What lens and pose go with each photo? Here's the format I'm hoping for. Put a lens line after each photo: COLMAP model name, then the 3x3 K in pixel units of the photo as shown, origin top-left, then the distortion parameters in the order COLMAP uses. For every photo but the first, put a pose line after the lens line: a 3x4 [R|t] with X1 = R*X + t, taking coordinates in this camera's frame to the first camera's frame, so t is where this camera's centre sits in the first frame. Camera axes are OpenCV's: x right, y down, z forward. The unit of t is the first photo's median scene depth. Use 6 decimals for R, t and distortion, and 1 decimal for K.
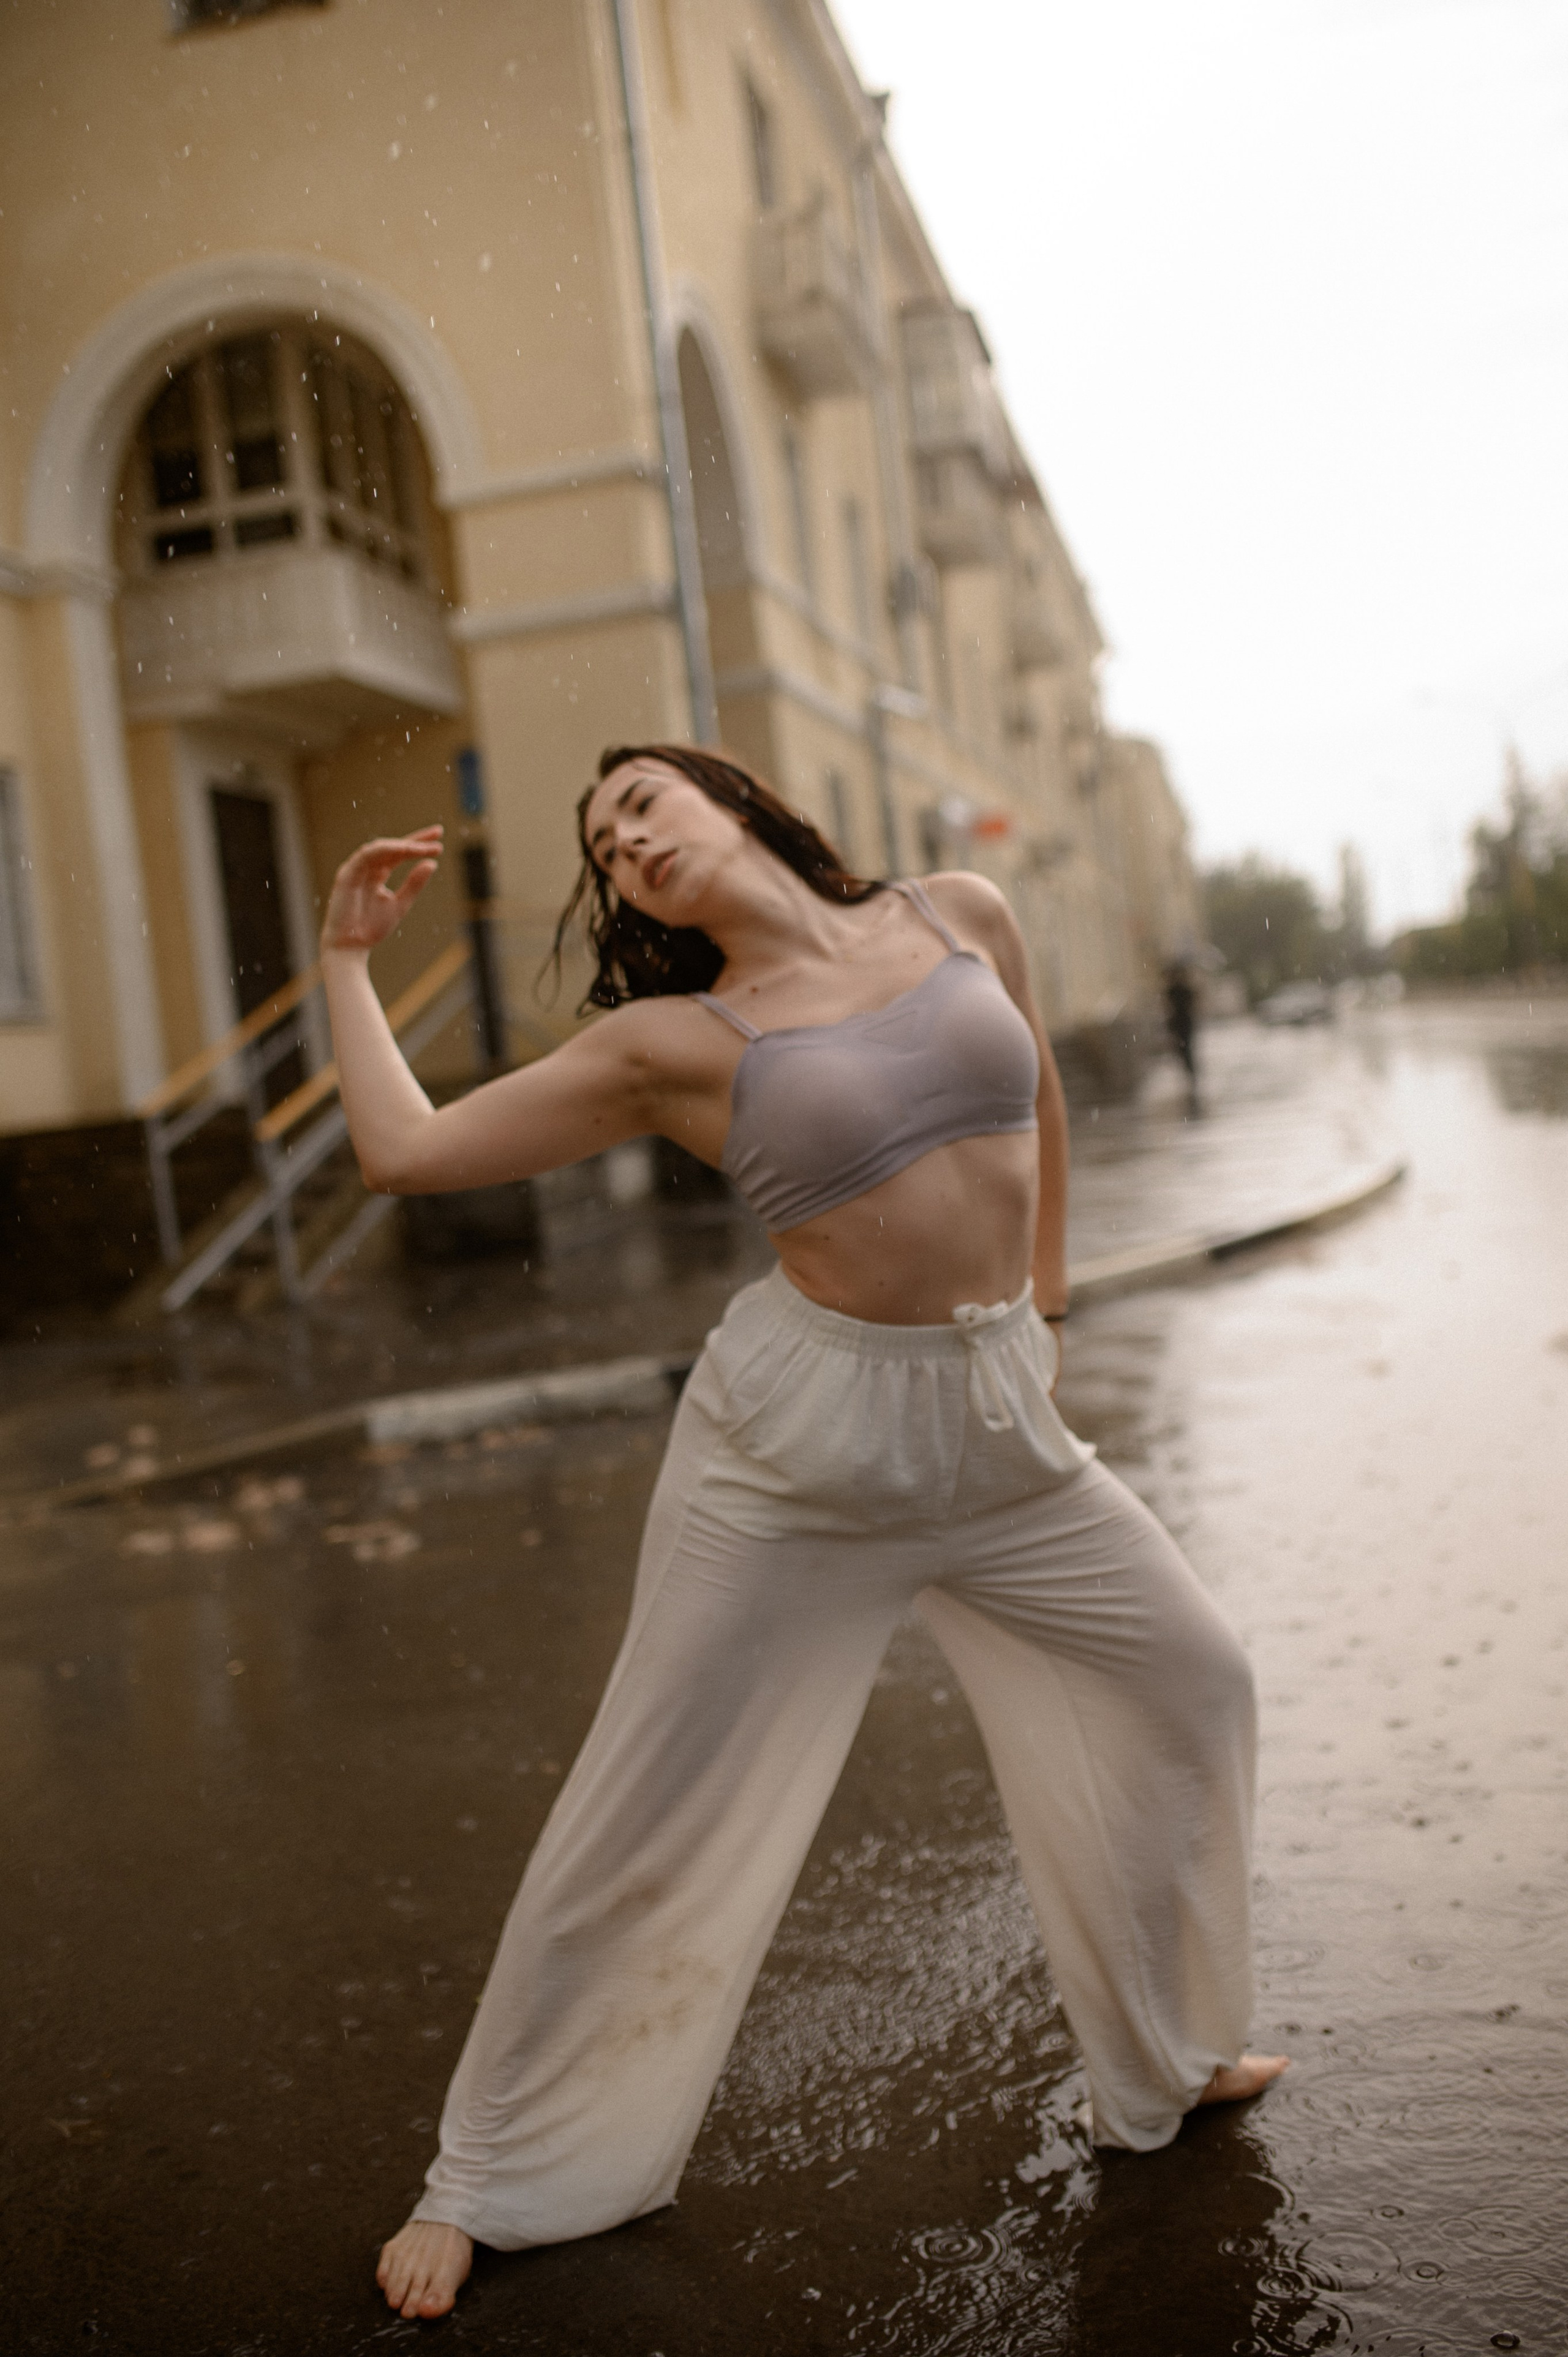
lens RADIAL K [[2248.1, 0, 809.5], [0, 2248.1, 1157.5], [0, 0, 1]] dist [-0.026175, 0.000000]
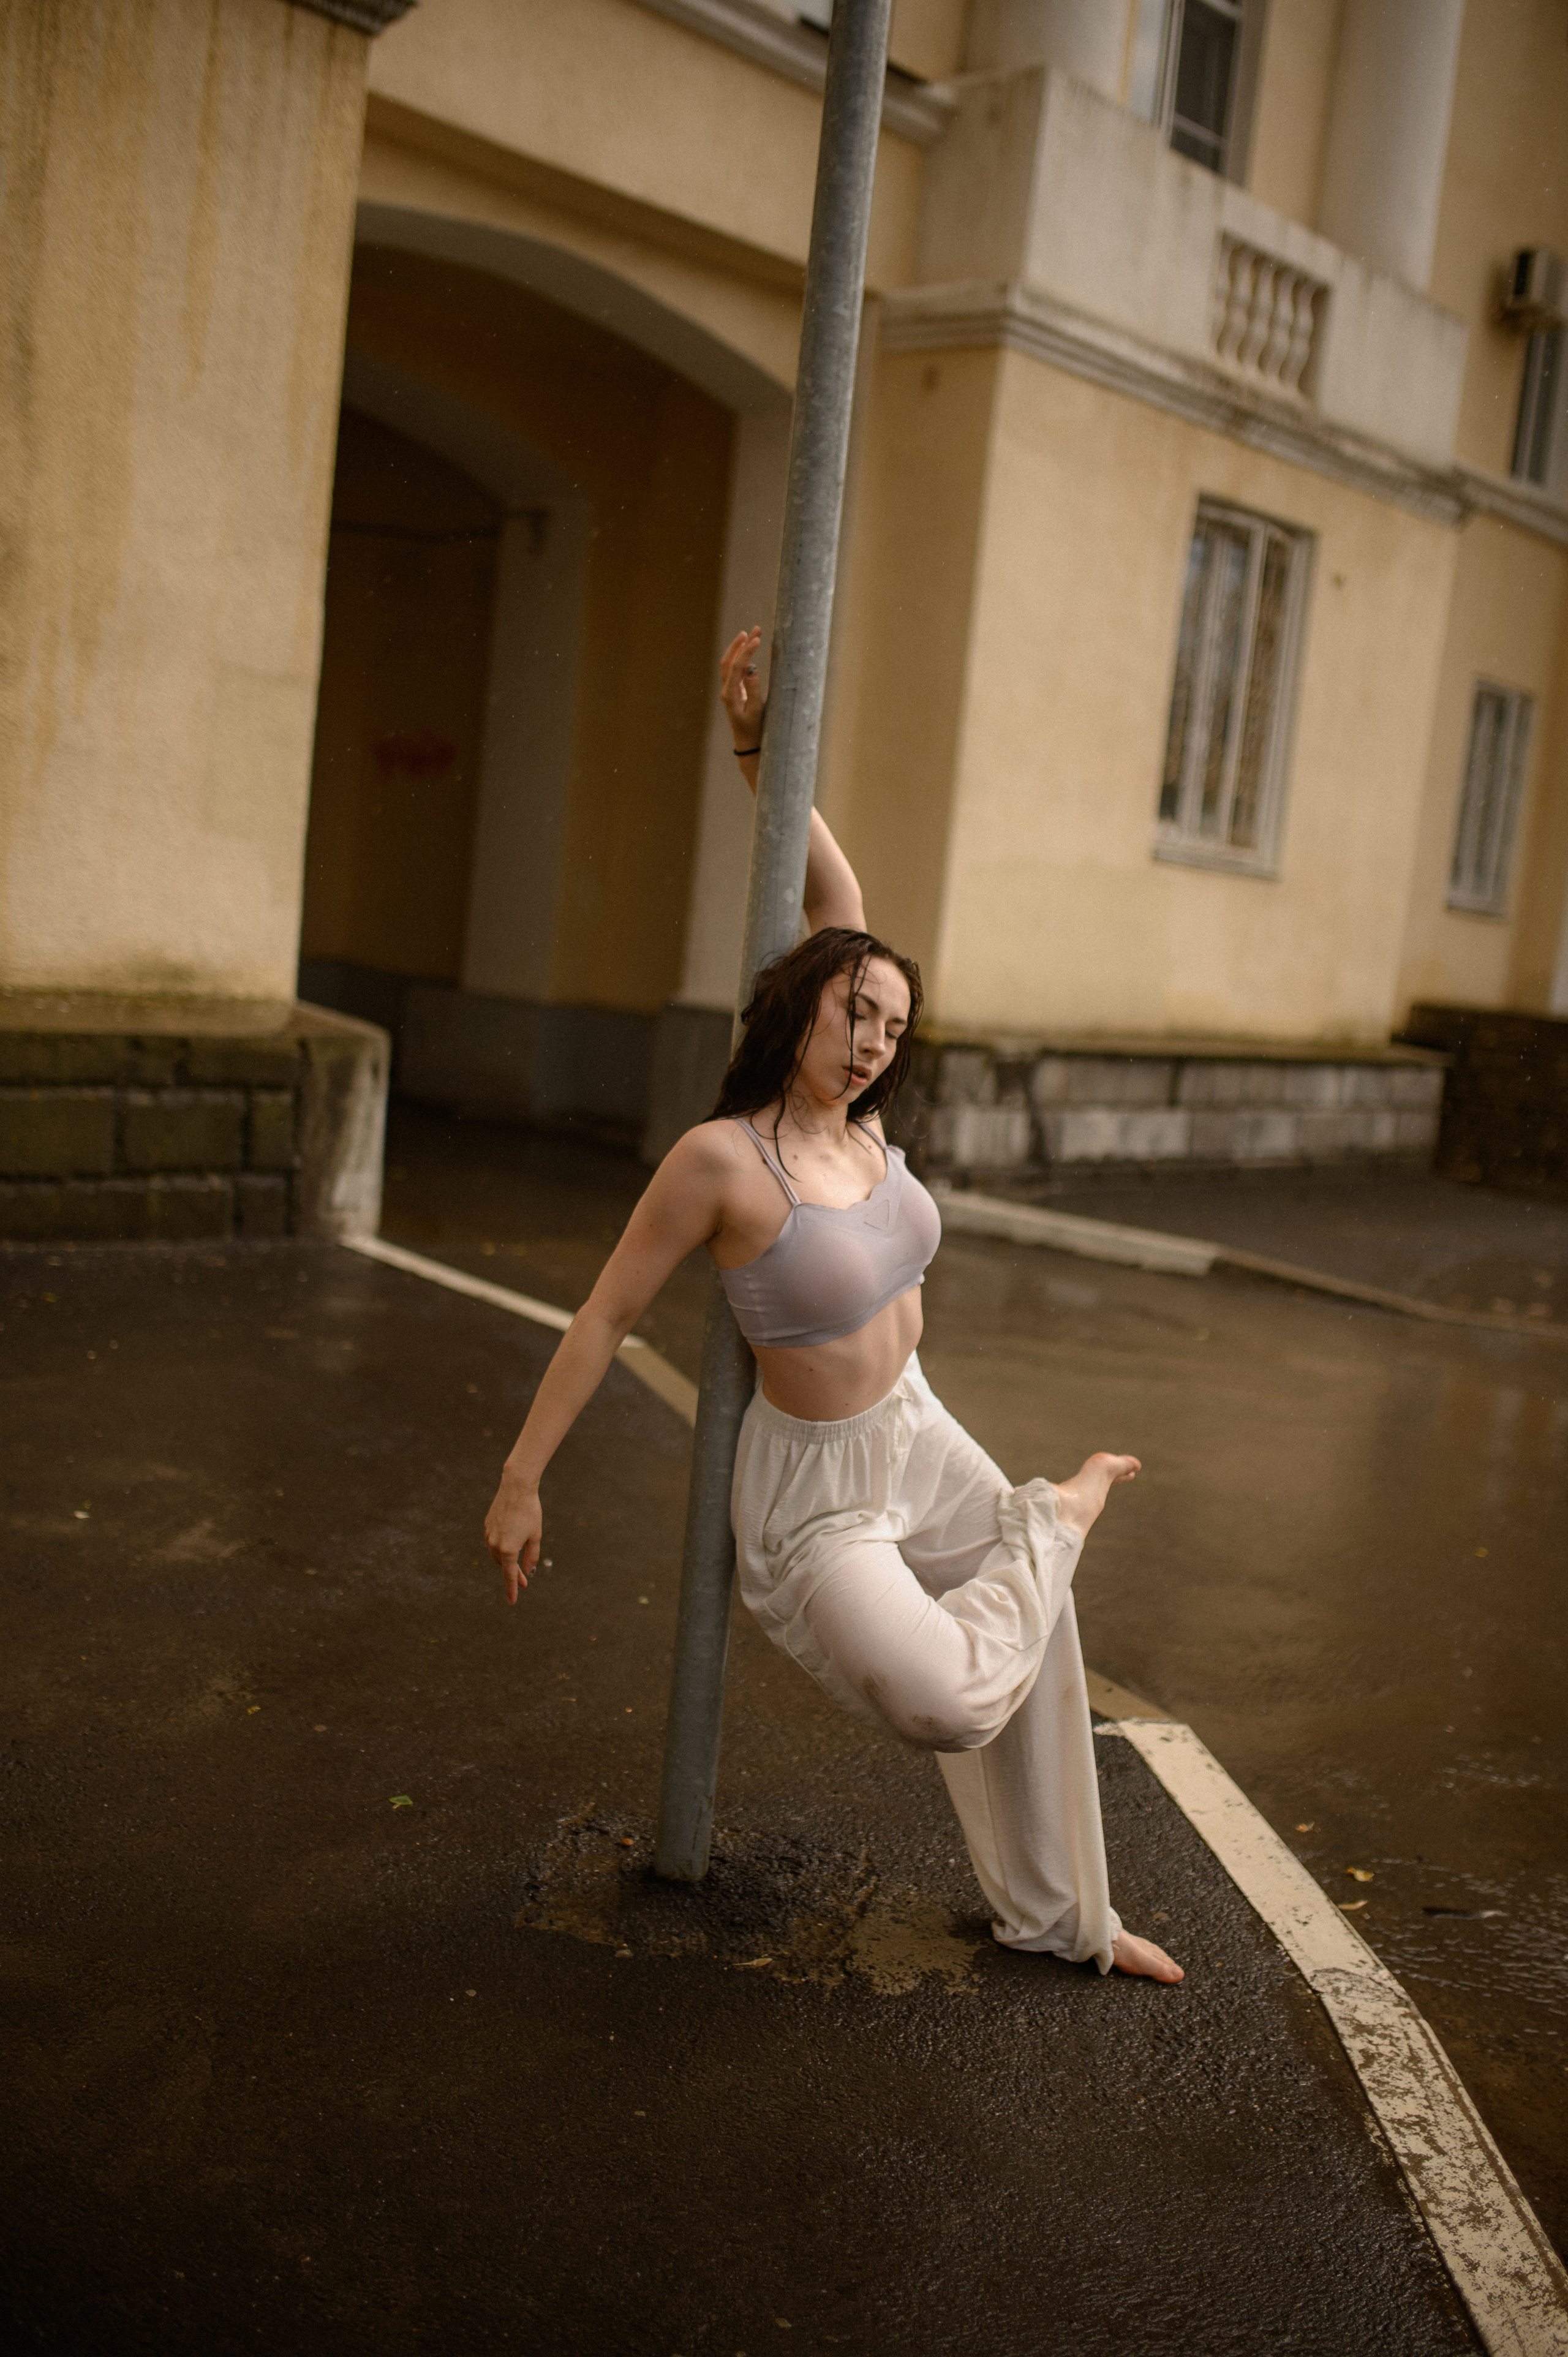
lens RADIAL K [[2248.1, 0, 760.1], [0, 2248.1, 1163.5], [0, 0, 1]] dist [-0.026175, 0.000000]
pose [[0.840745, 0.250215, -0.480146, -0.071138], [-0.213812, 0.968167, 0.130143, -0.005674], [0.497425, -0.006756, 0.867481, -0.195598]]
